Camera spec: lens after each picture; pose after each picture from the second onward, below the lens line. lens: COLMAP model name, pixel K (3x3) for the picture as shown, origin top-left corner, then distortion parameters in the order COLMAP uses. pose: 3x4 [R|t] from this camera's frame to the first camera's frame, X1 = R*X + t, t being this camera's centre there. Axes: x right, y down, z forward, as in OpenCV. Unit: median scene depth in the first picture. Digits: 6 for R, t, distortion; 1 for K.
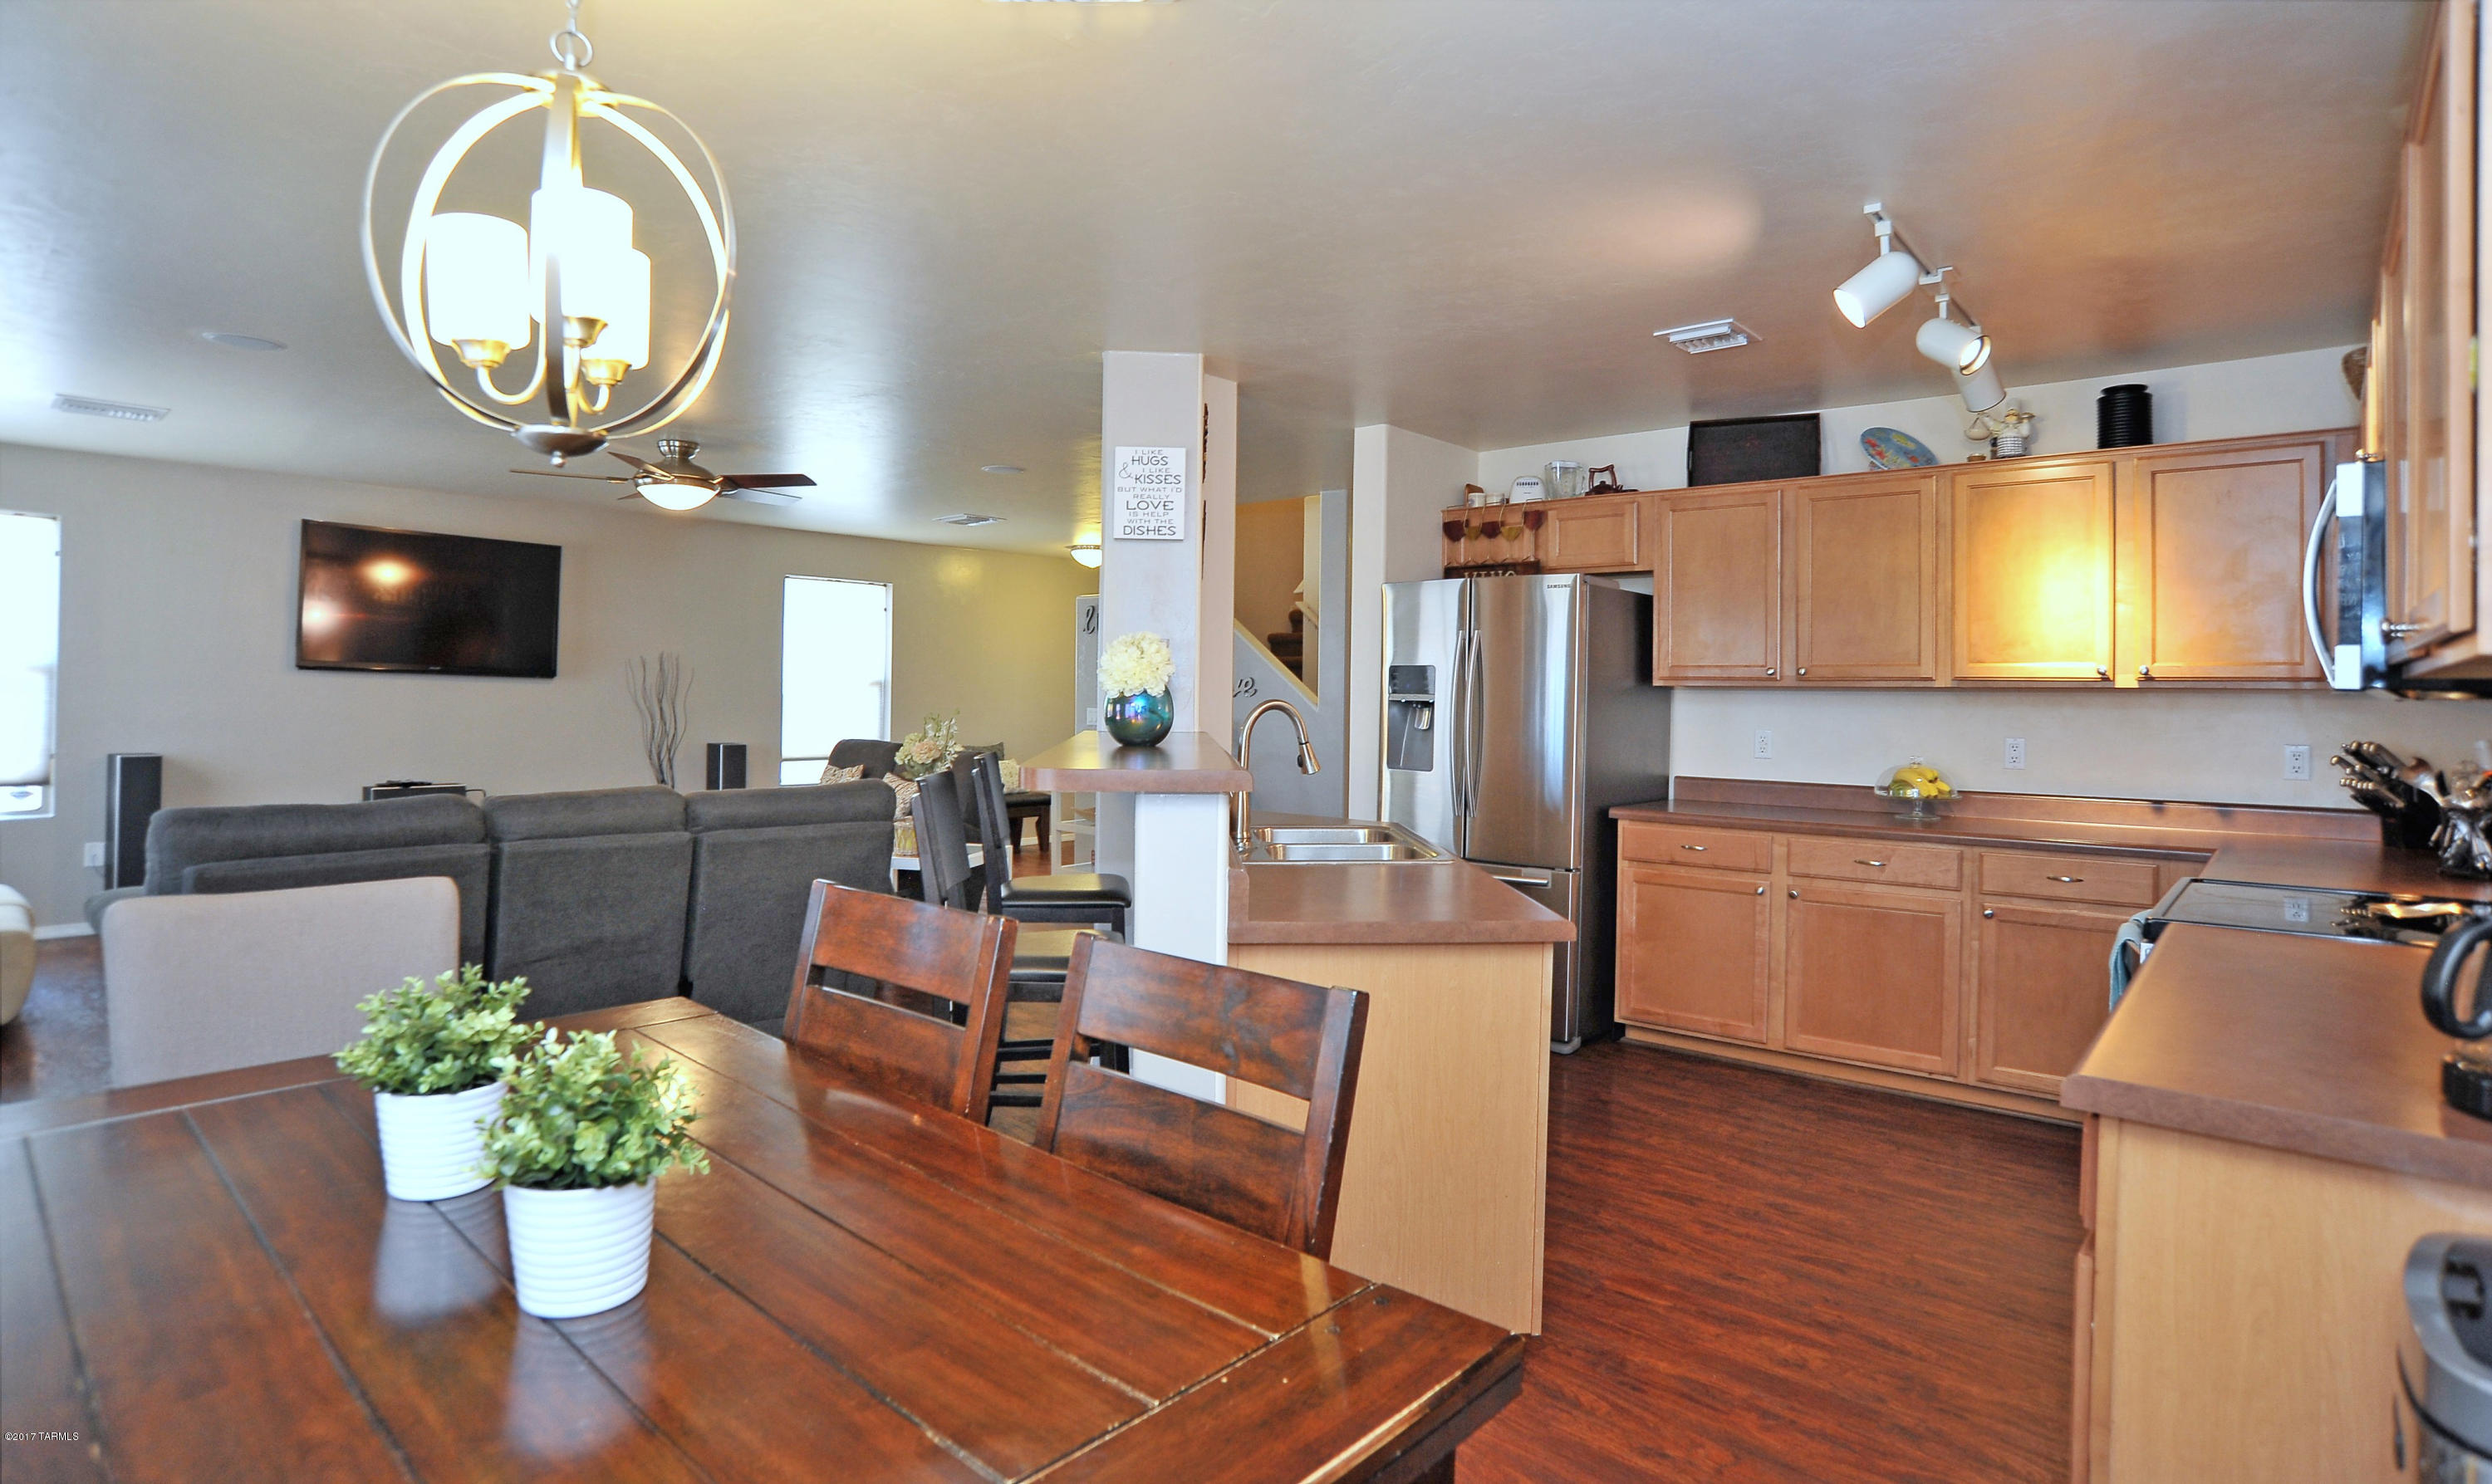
lens RADIAL K [[1274.3, 0, 1243.6], [0, 1274.3, 683.8], [0, 0, 1]] dist [-0.105180, 0.051445]
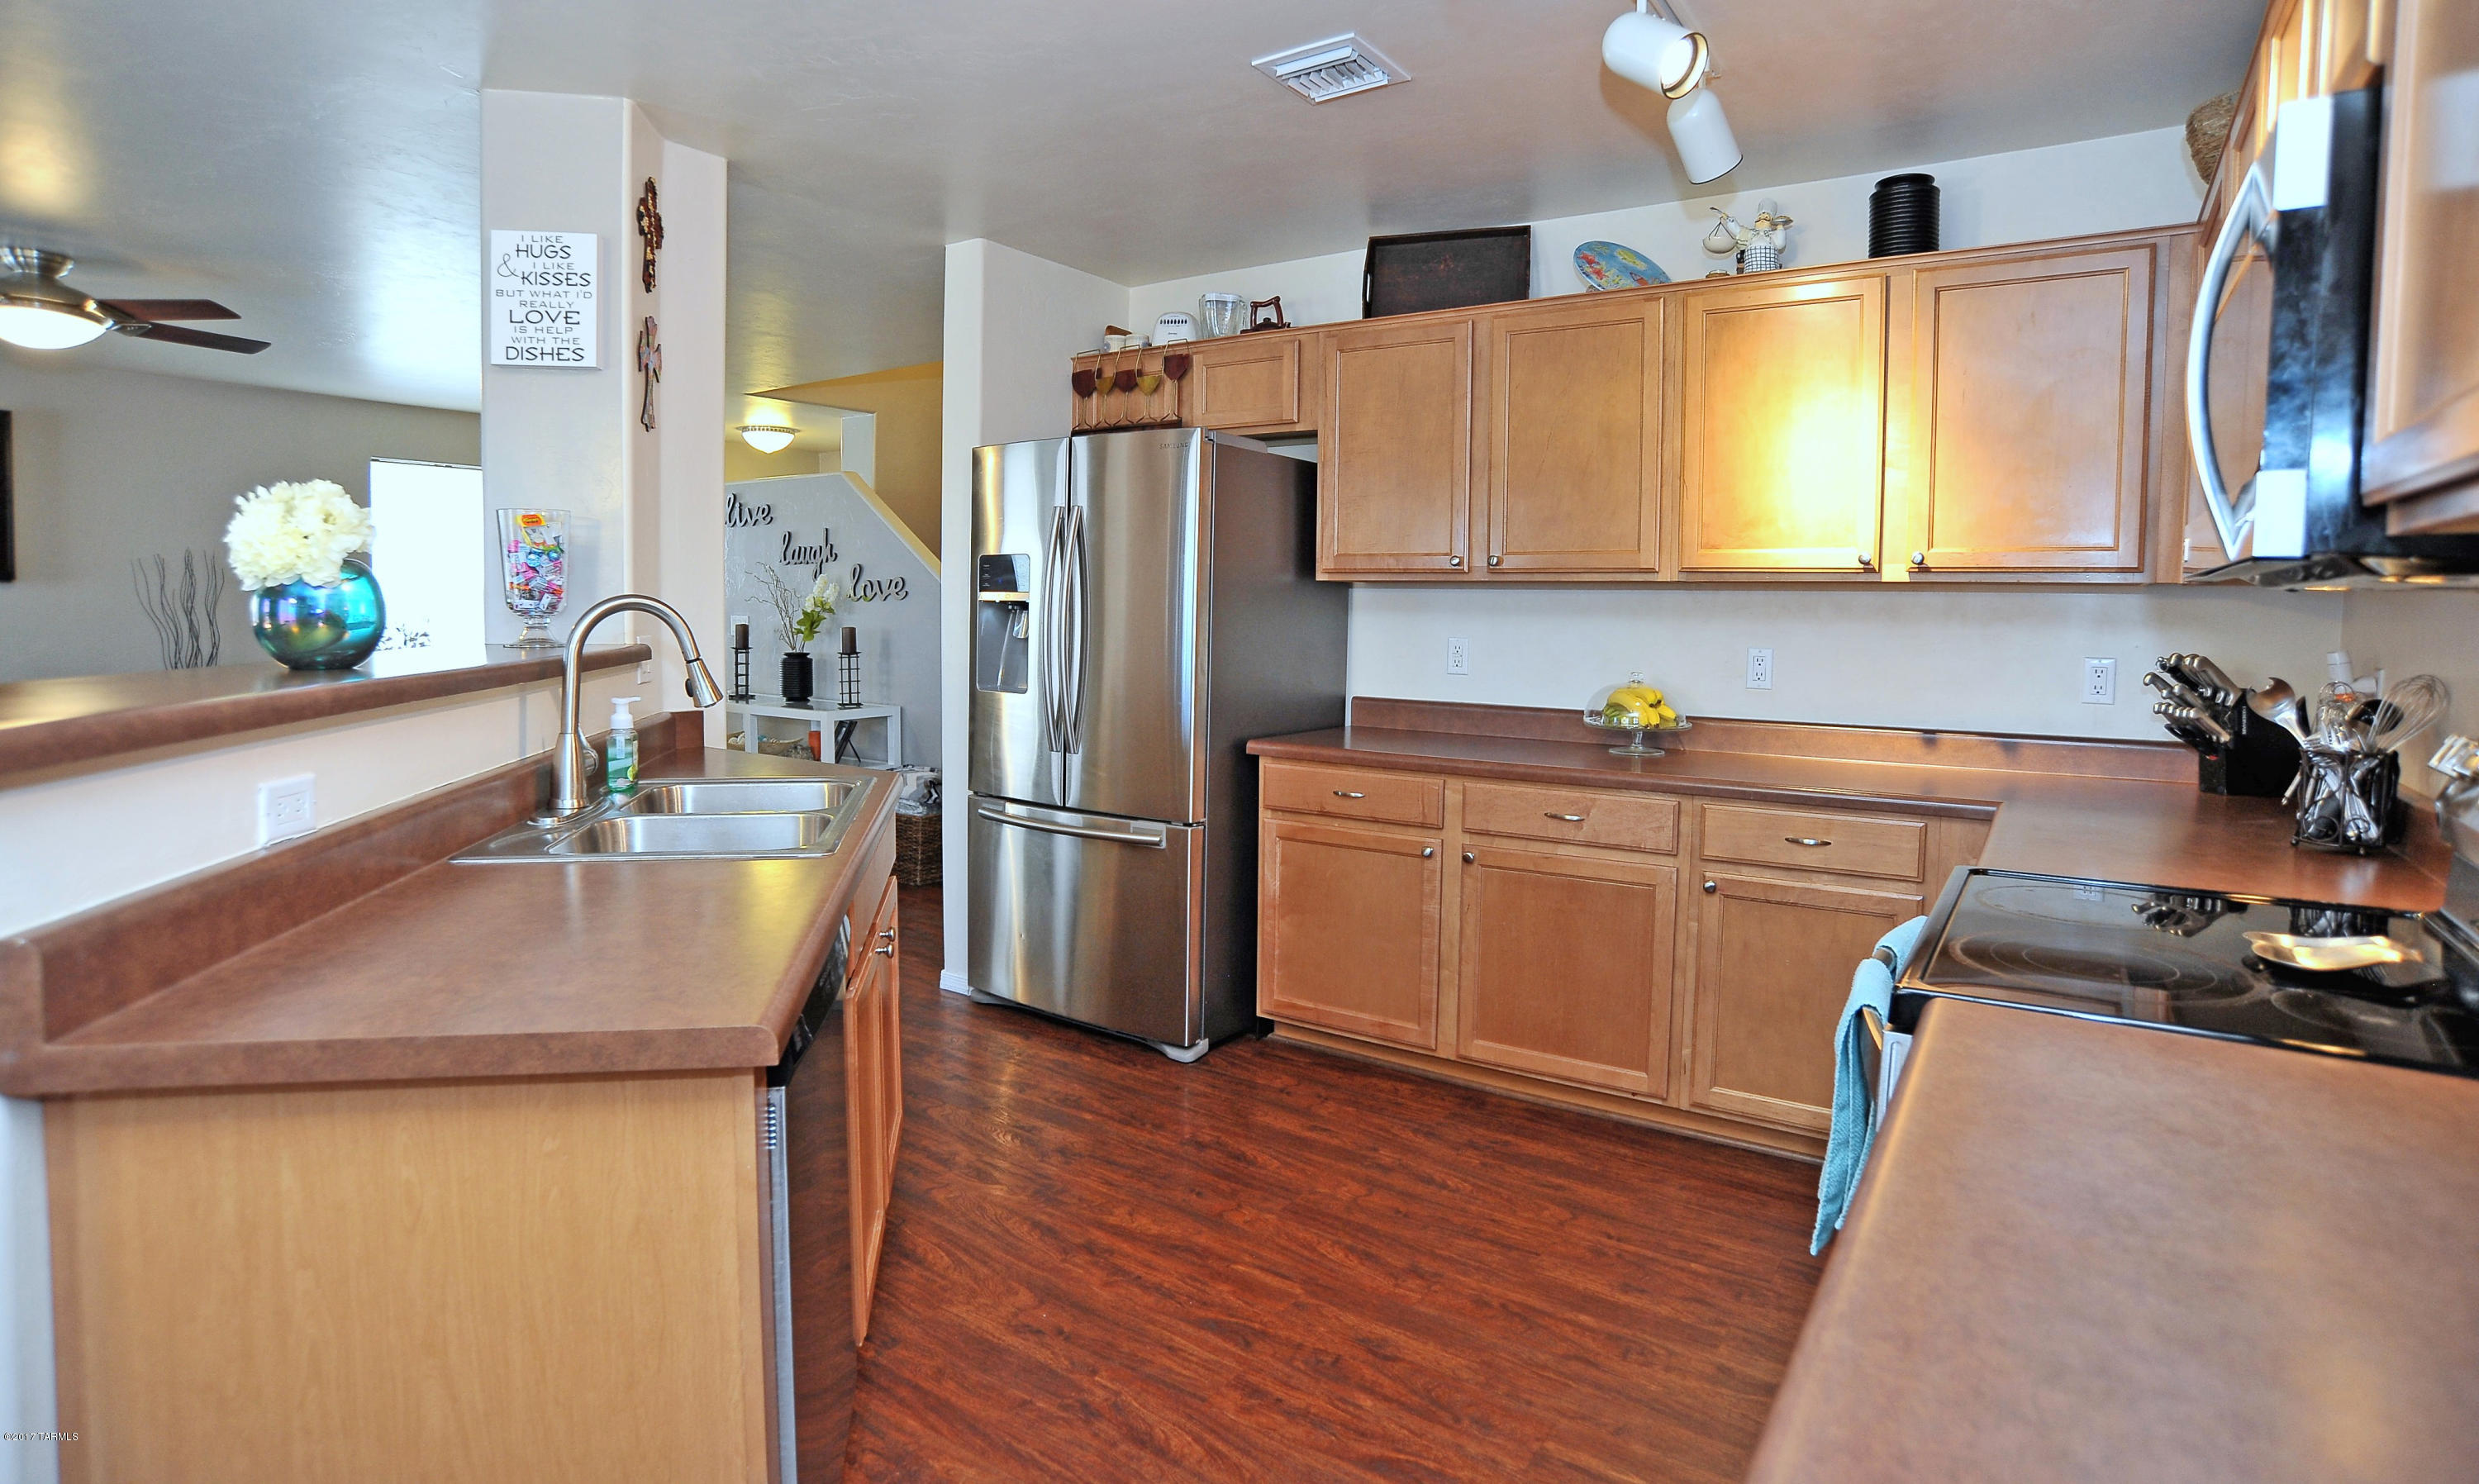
lens RADIAL K [[1267.8, 0, 1237.1], [0, 1267.8, 684.1], [0, 0, 1]] dist [-0.105180, 0.051445]
pose [[0.992037, -0.009406, 0.125598, 0.210183], [0.000399, 0.997437, 0.071547, 0.010591], [-0.125949, -0.070927, 0.989498, 0.276794]]
